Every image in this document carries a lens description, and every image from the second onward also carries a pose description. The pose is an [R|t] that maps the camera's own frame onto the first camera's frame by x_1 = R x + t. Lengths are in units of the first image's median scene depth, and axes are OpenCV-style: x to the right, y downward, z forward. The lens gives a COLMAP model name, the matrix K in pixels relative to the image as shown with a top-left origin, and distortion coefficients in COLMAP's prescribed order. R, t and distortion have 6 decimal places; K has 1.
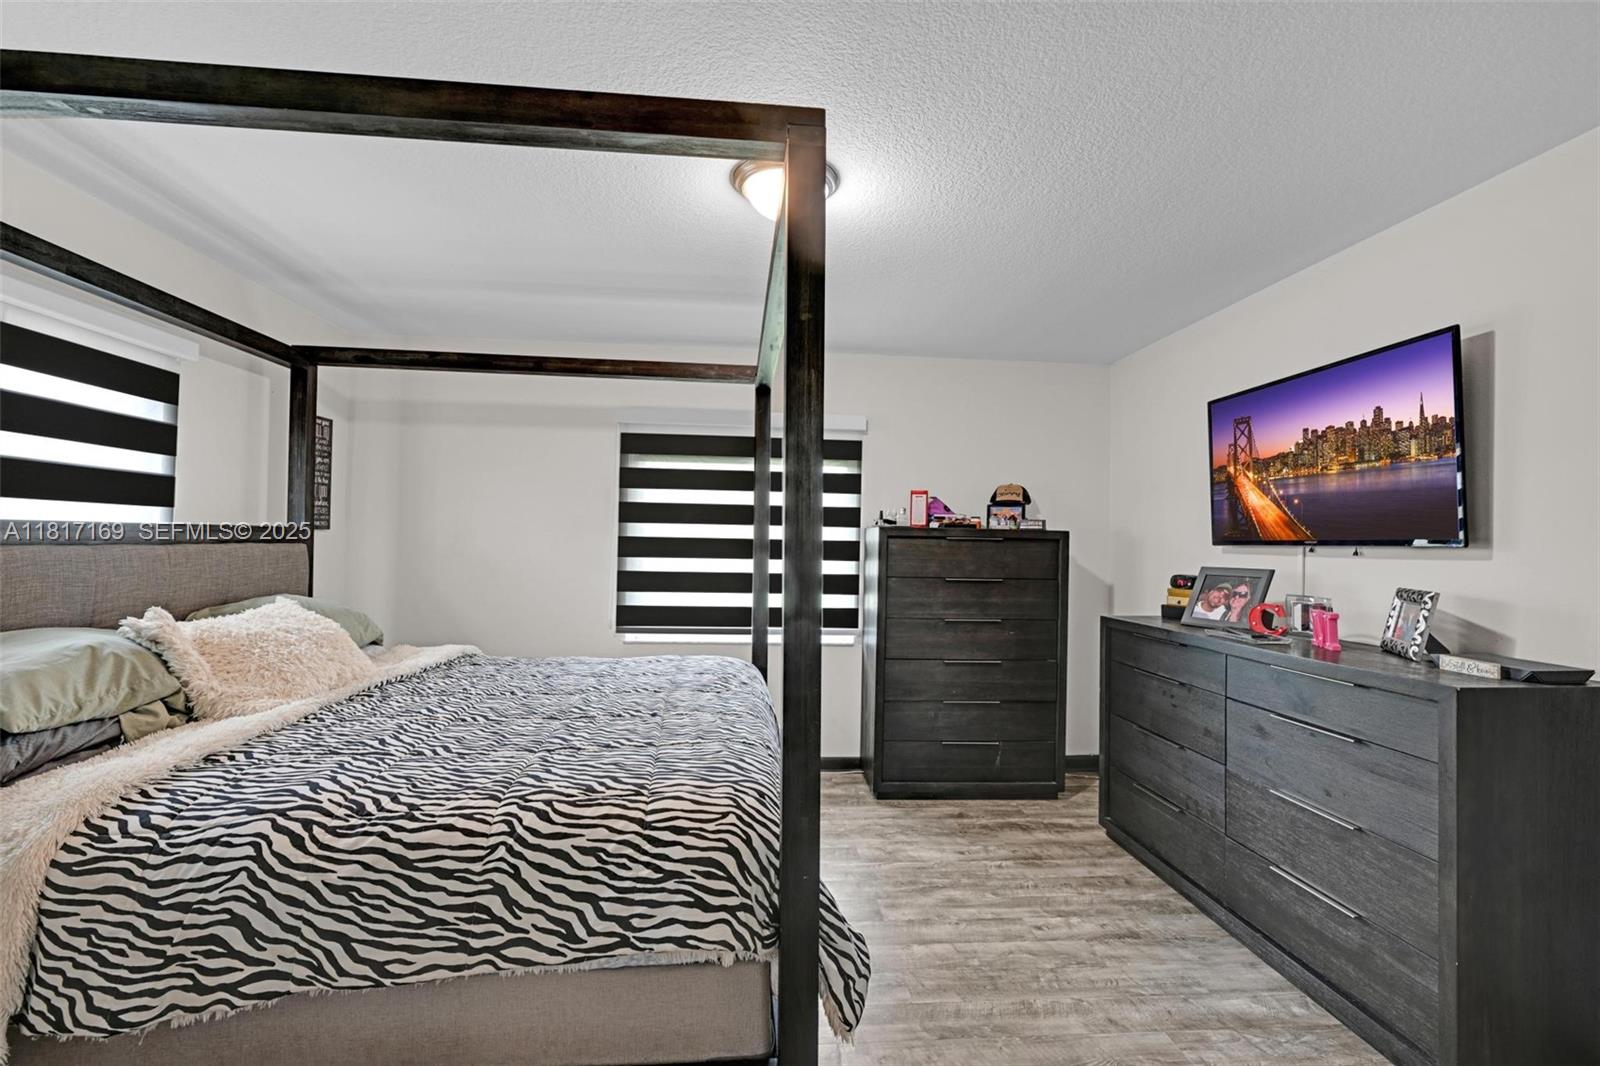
lens RADIAL K [[712.2, 0, 726.6], [0, 712.2, 529.1], [0, 0, 1]] dist [-0.002629, -0.000524]
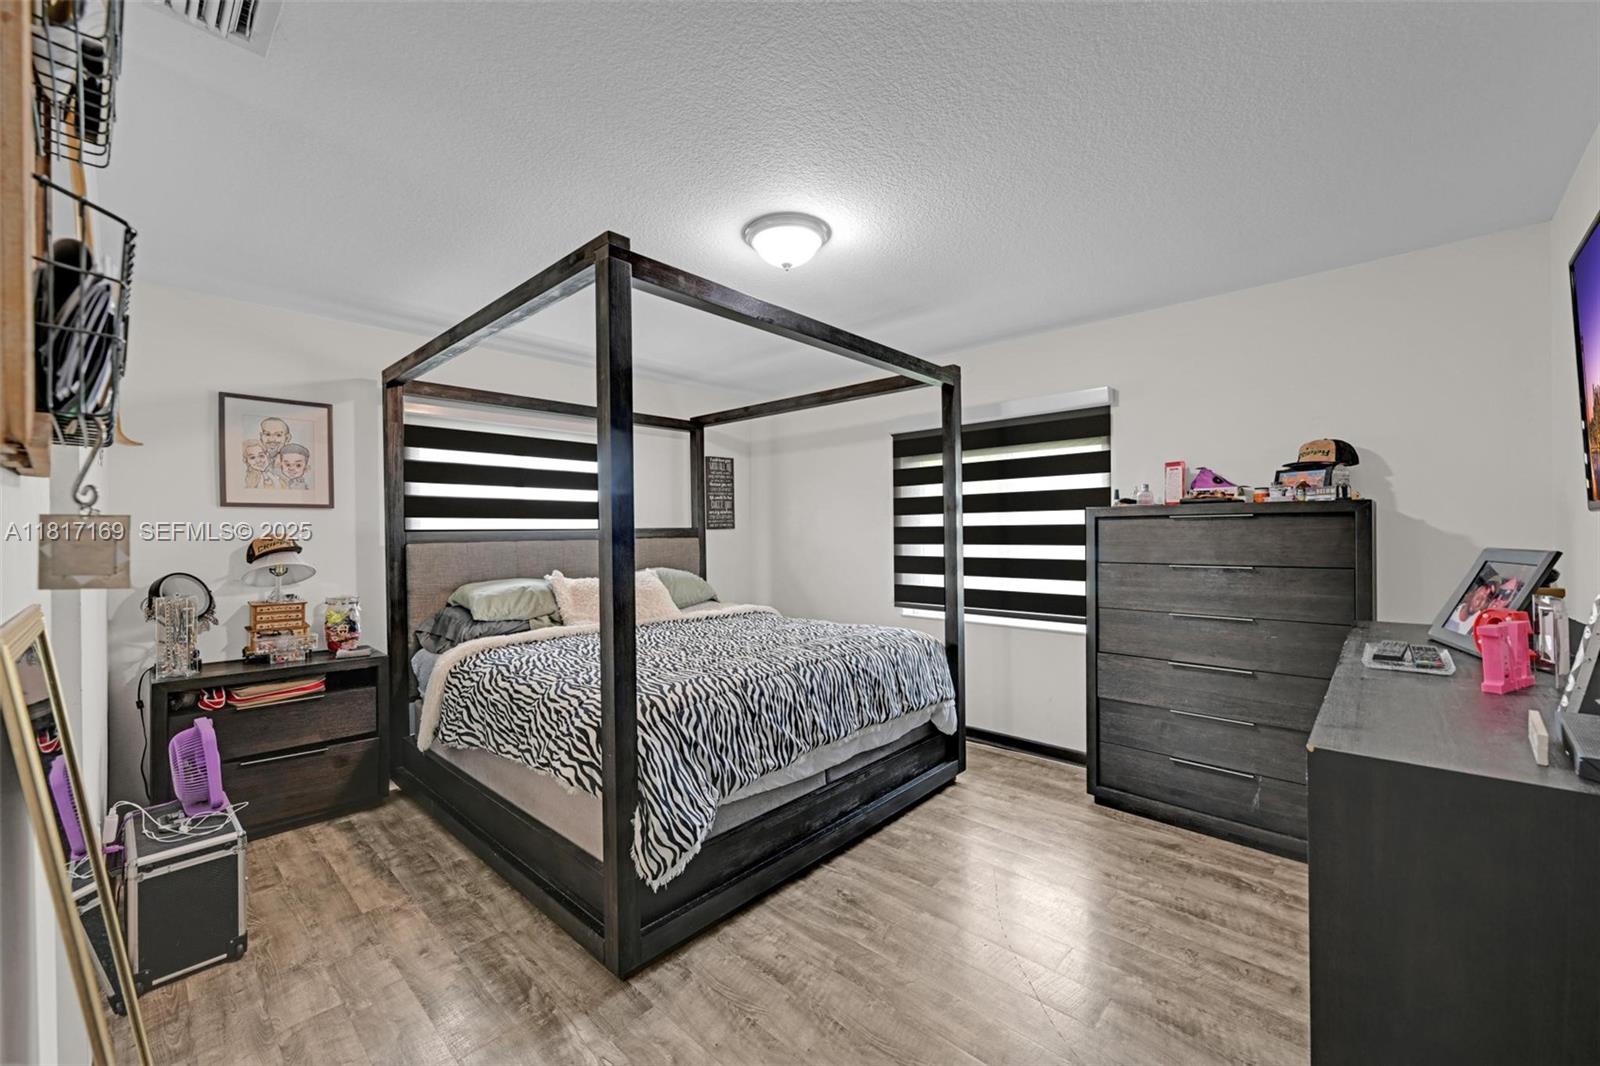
lens RADIAL K [[629.7, 0, 798.4], [0, 629.7, 534.3], [0, 0, 1]] dist [0.000221, -0.000061]
pose [[0.673492, -0.022562, -0.738850, 0.628612], [0.034447, 0.999406, 0.000881, 0.019159], [0.738392, -0.026044, 0.673869, 0.193798]]
